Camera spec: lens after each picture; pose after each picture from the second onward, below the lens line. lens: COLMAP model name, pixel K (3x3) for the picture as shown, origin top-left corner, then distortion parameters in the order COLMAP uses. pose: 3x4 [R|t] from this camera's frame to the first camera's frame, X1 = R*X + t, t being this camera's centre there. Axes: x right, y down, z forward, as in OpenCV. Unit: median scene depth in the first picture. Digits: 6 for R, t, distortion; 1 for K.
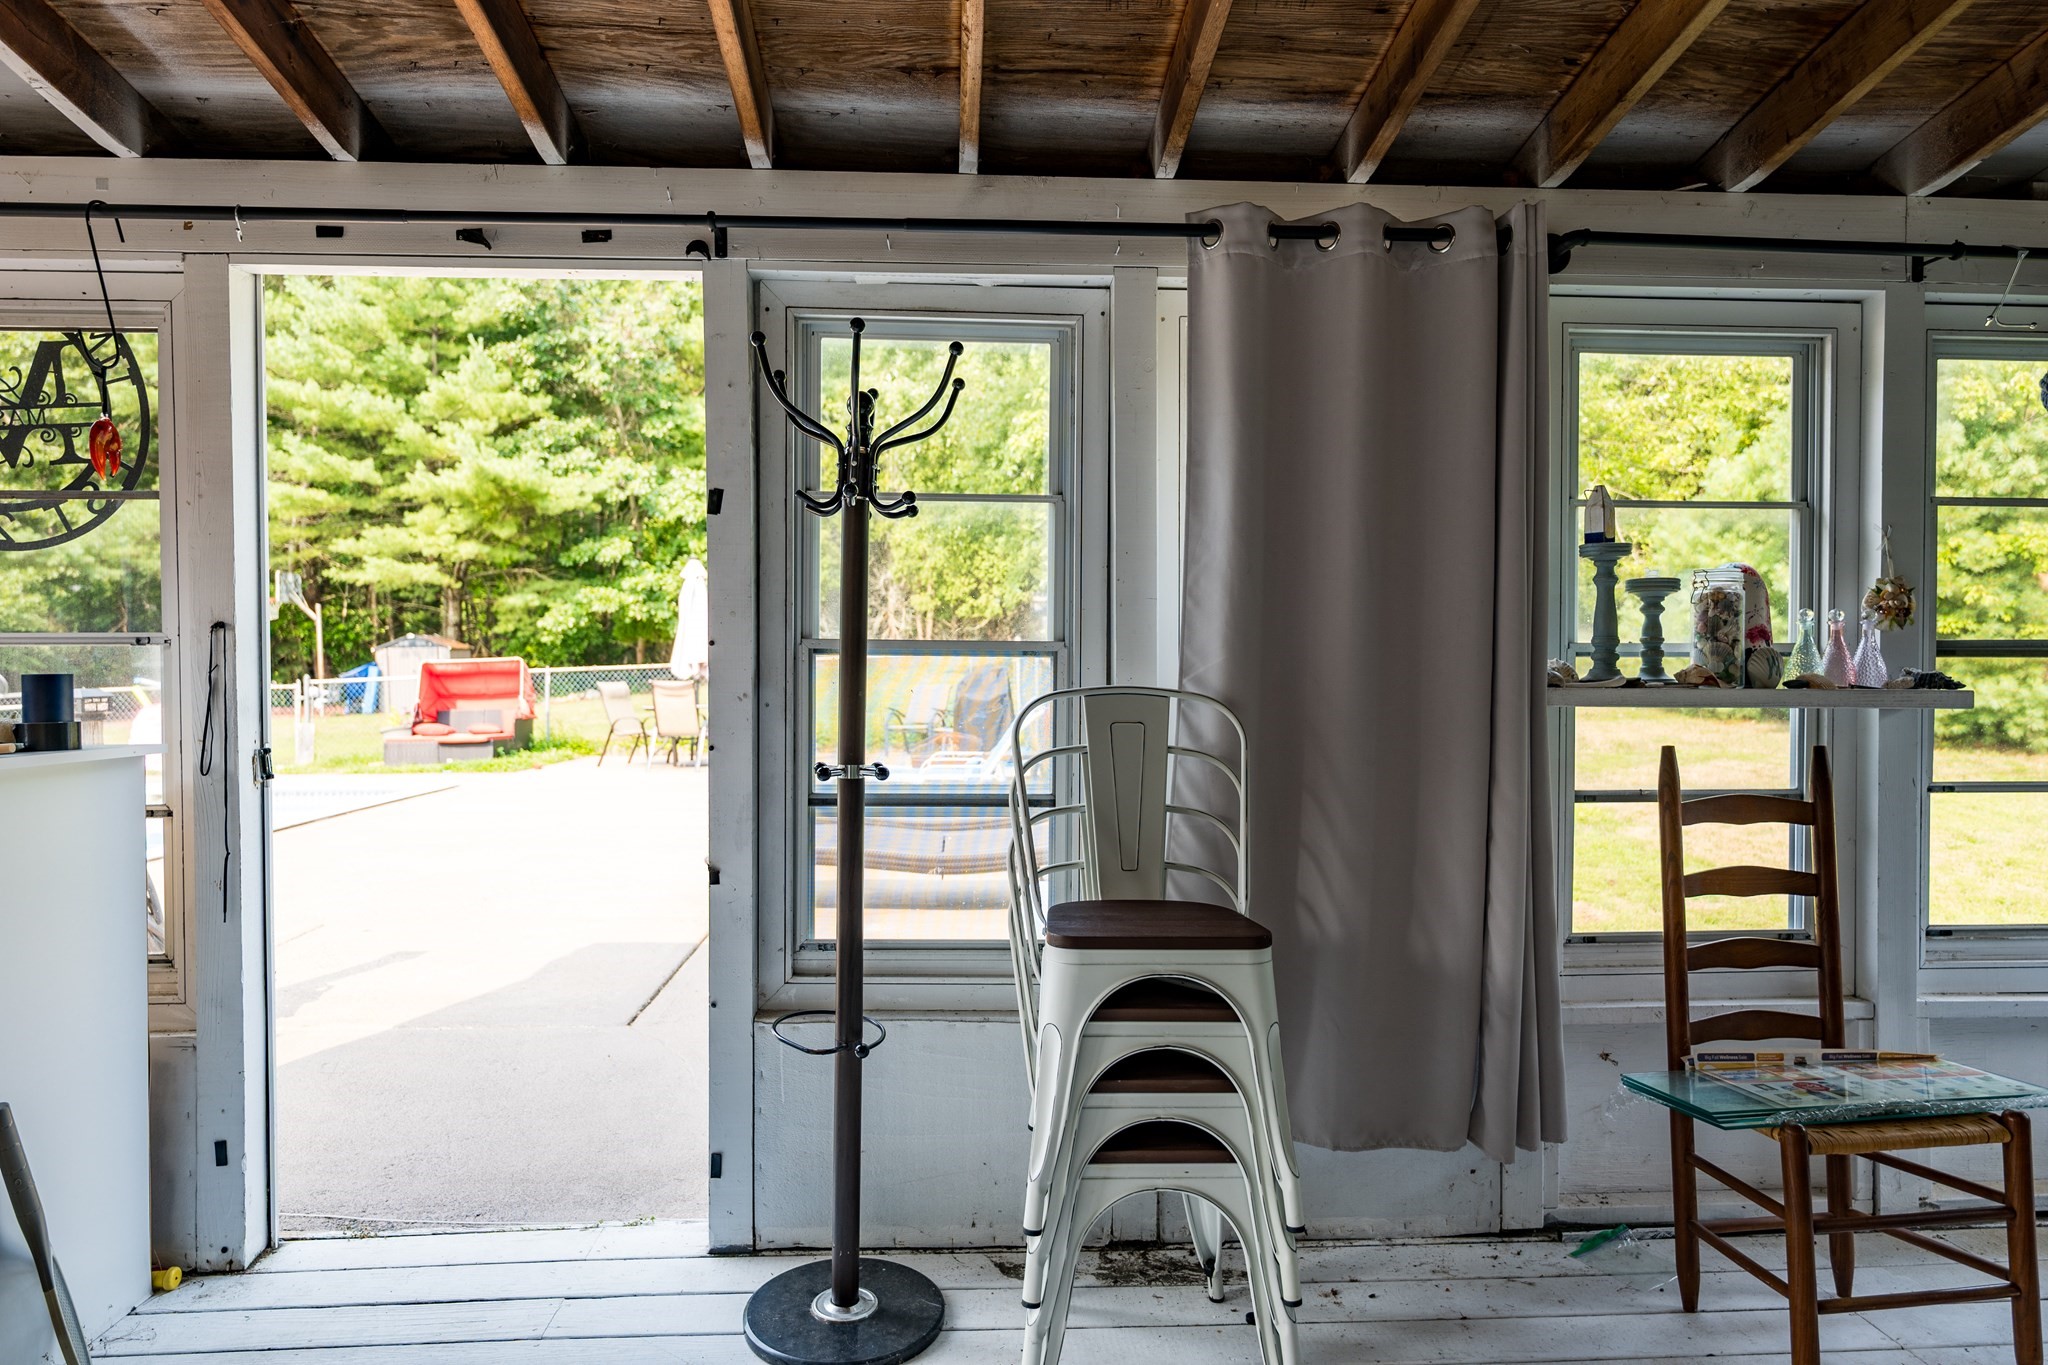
lens RADIAL K [[1186.4, 0, 1018.3], [0, 1186.4, 683.1], [0, 0, 1]] dist [-0.000857, 0.000025]
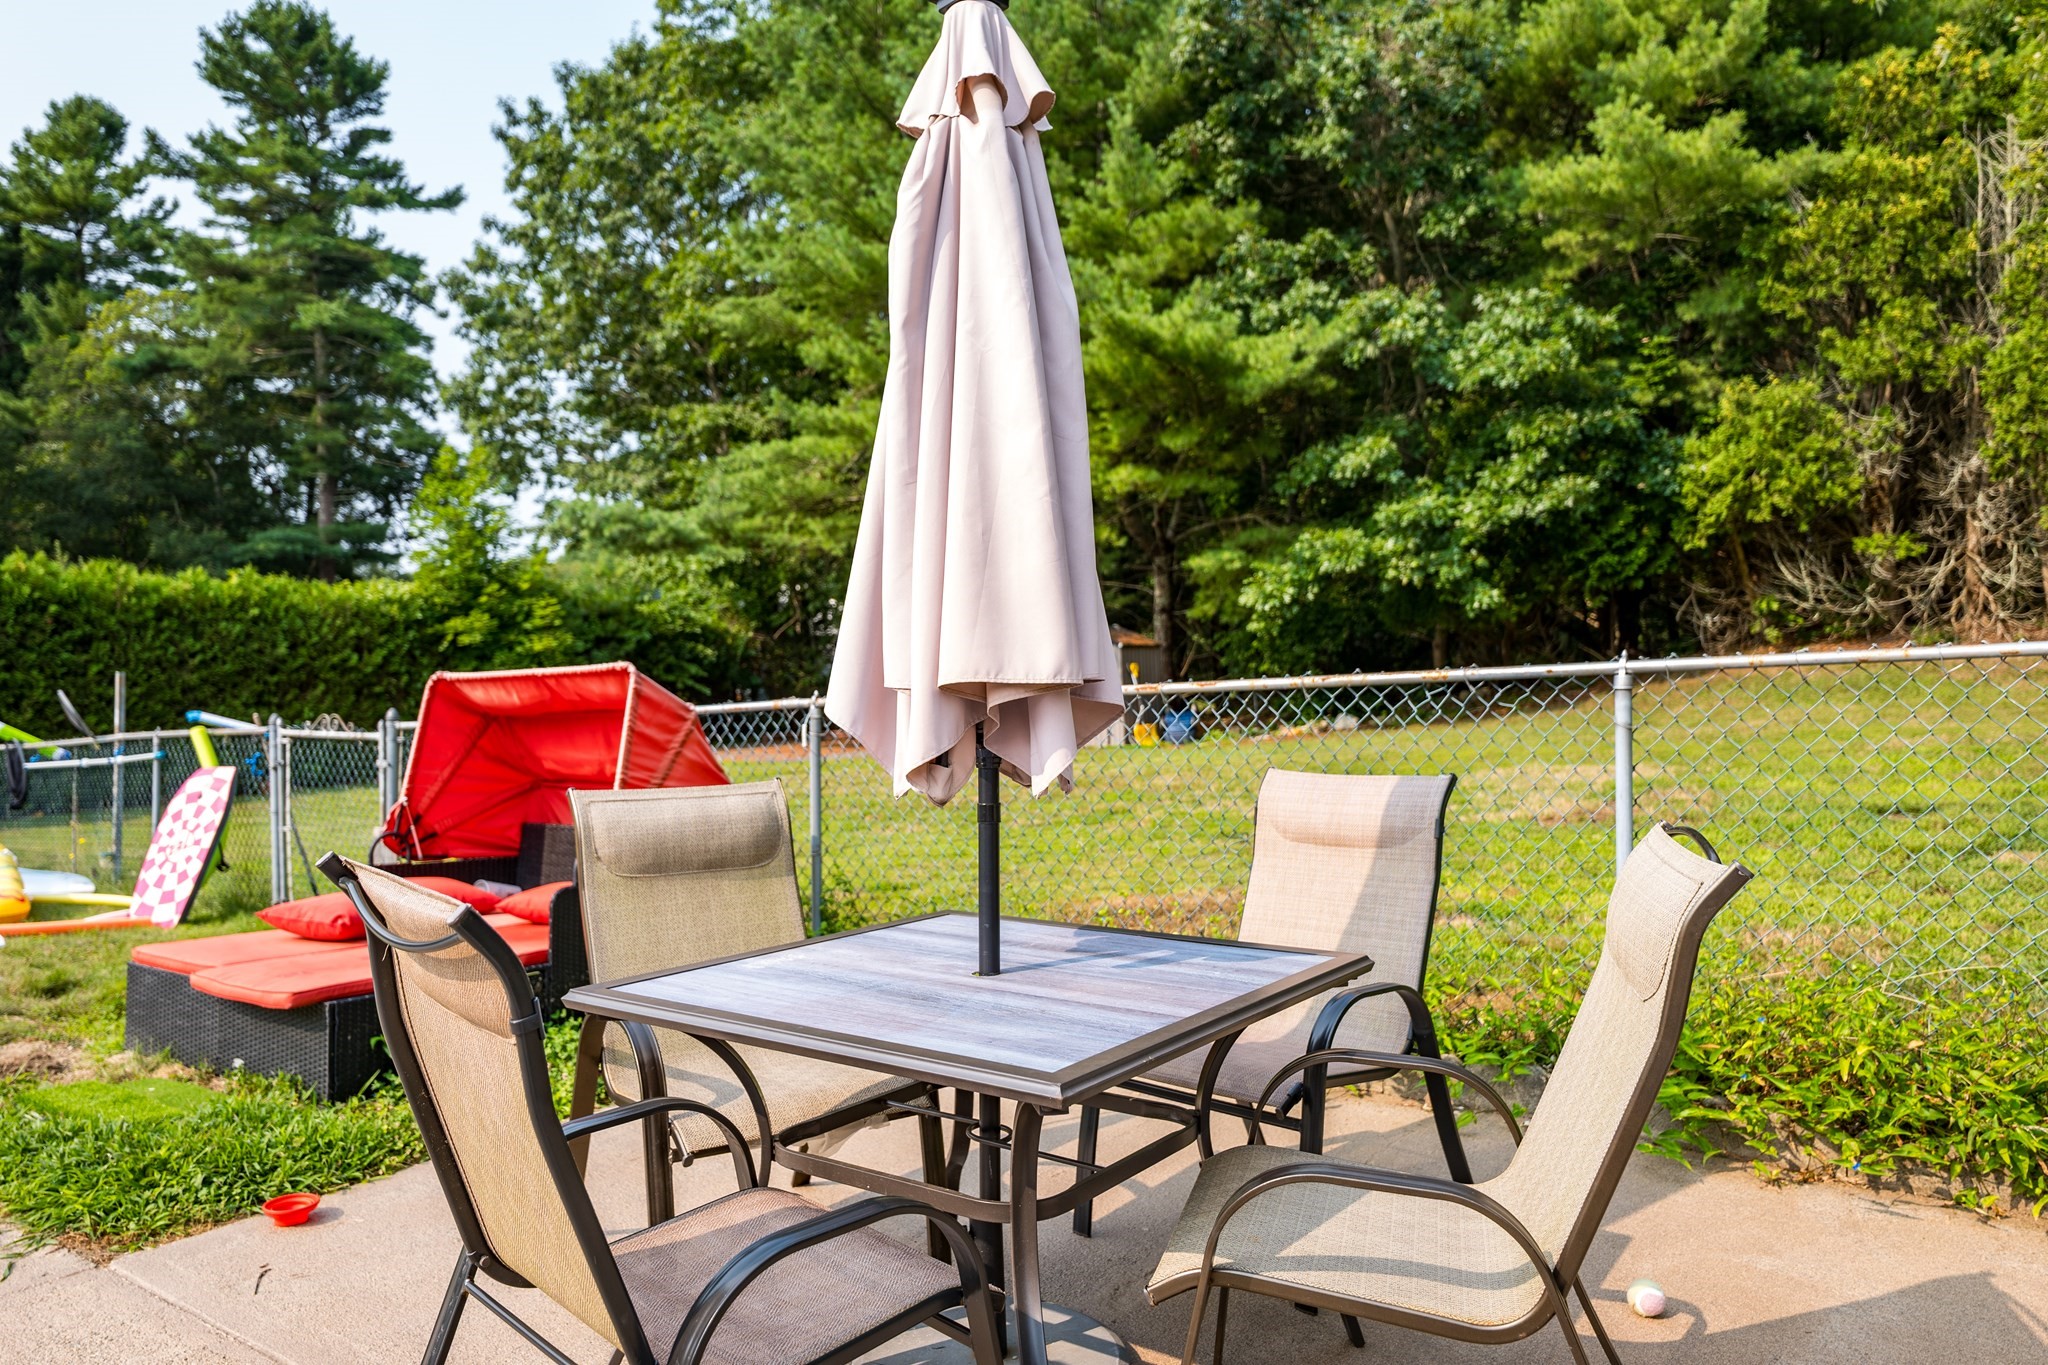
lens RADIAL K [[1358.0, 0, 1019.6], [0, 1358.0, 682.7], [0, 0, 1]] dist [0.002694, -0.002176]
pose [[0.783147, 0.001974, -0.621833, -0.080713], [-0.004155, 0.999989, -0.002059, -0.008349], [0.621822, 0.004196, 0.783147, 0.428021]]
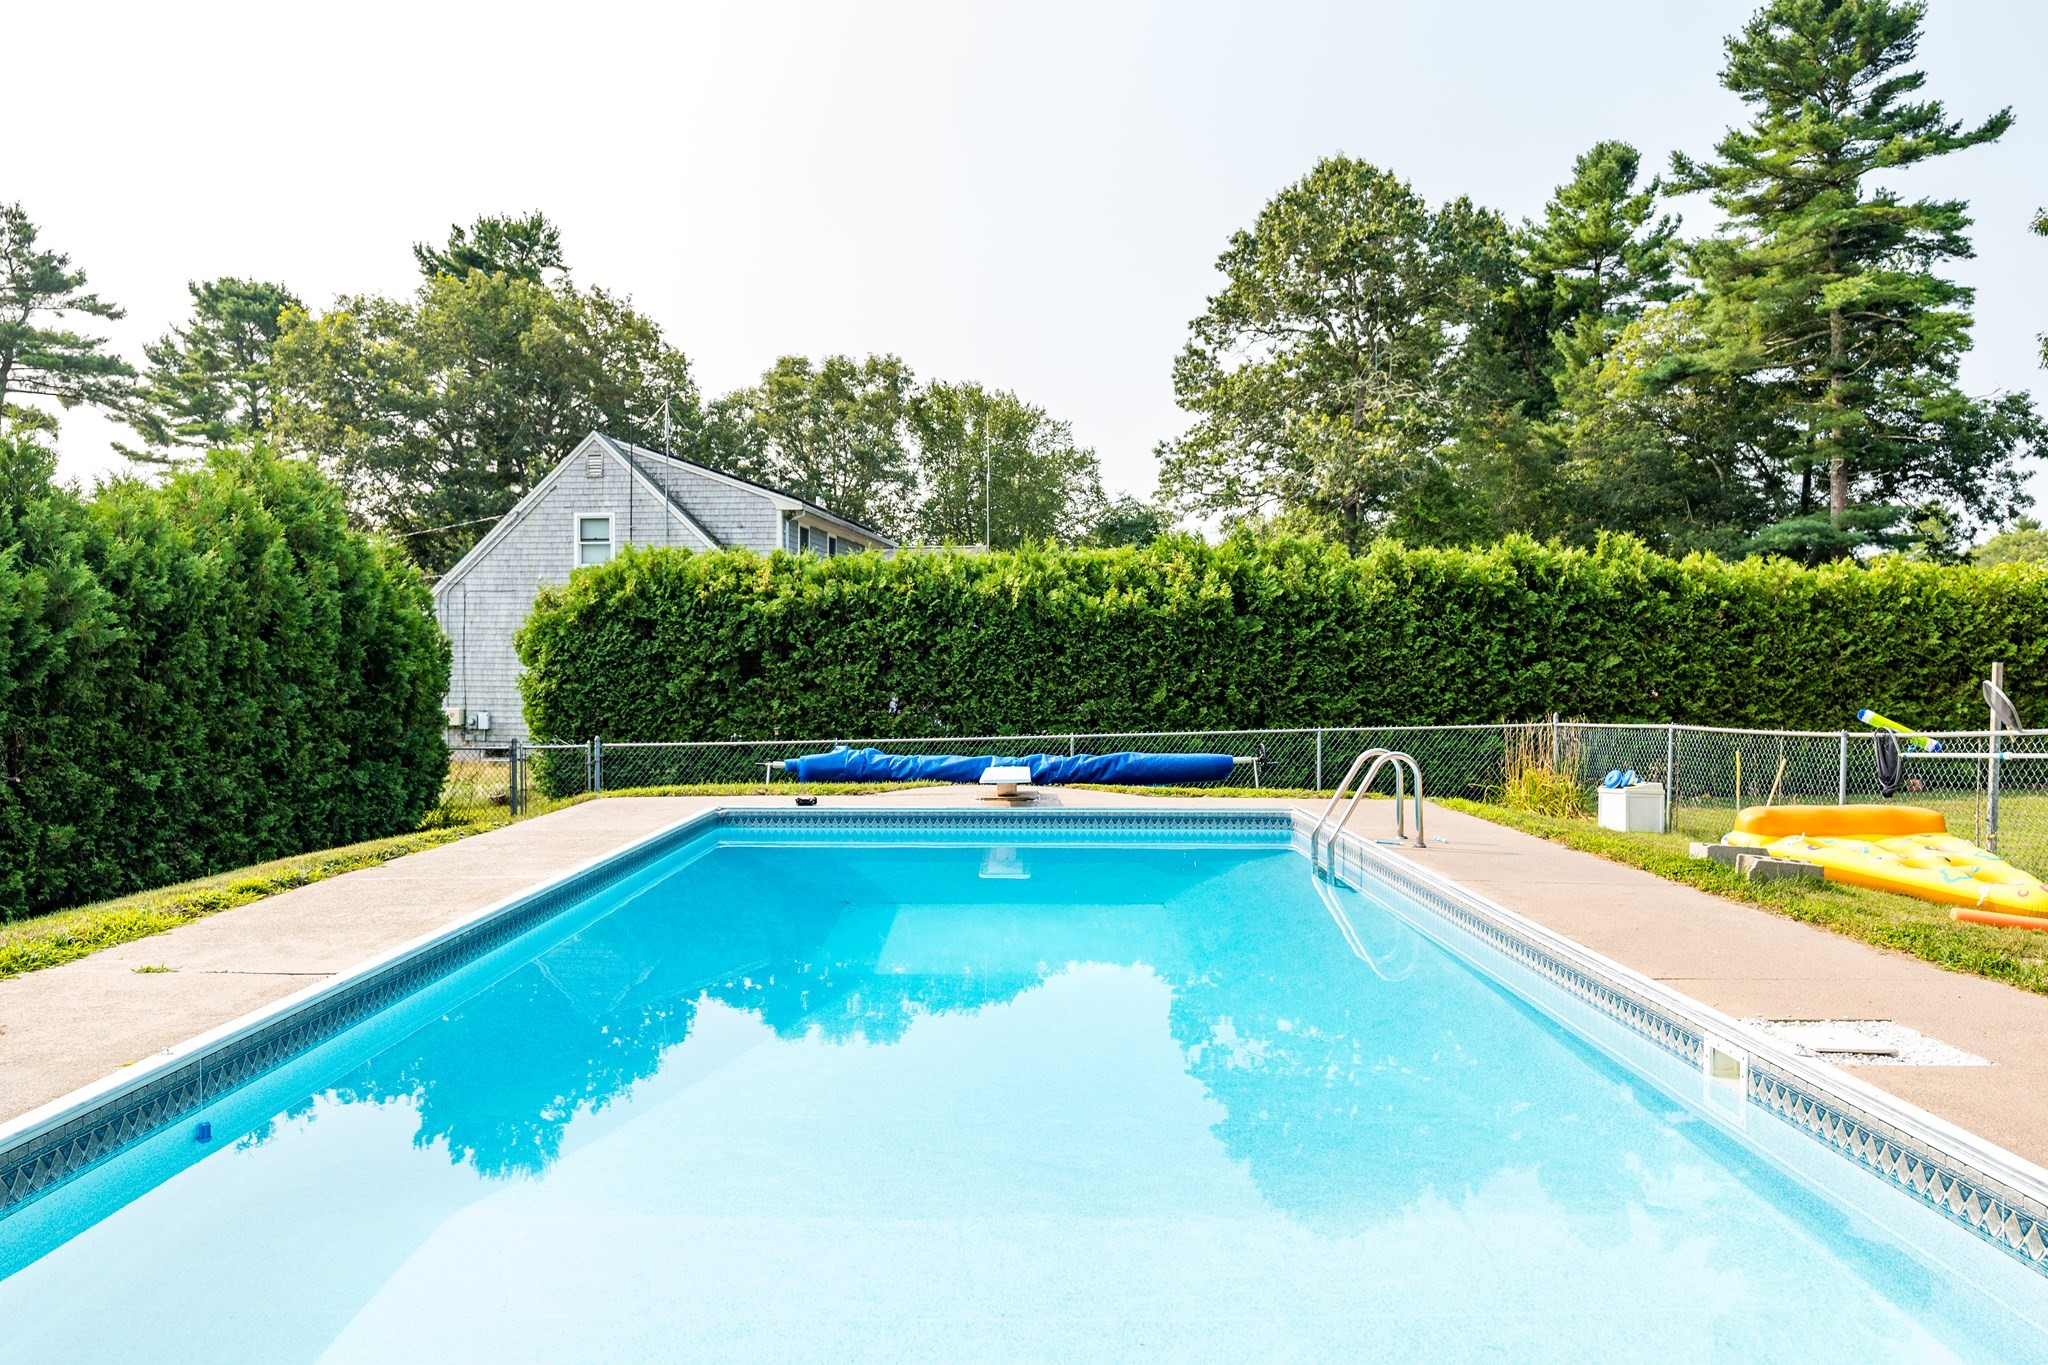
lens RADIAL K [[1358.0, 0, 1013.0], [0, 1358.0, 678.2], [0, 0, 1]] dist [0.002694, -0.002176]
pose [[-0.067317, 0.008835, -0.997693, -0.131716], [-0.014140, 0.999852, 0.009808, -0.006820], [0.997631, 0.014767, -0.067182, 0.331813]]
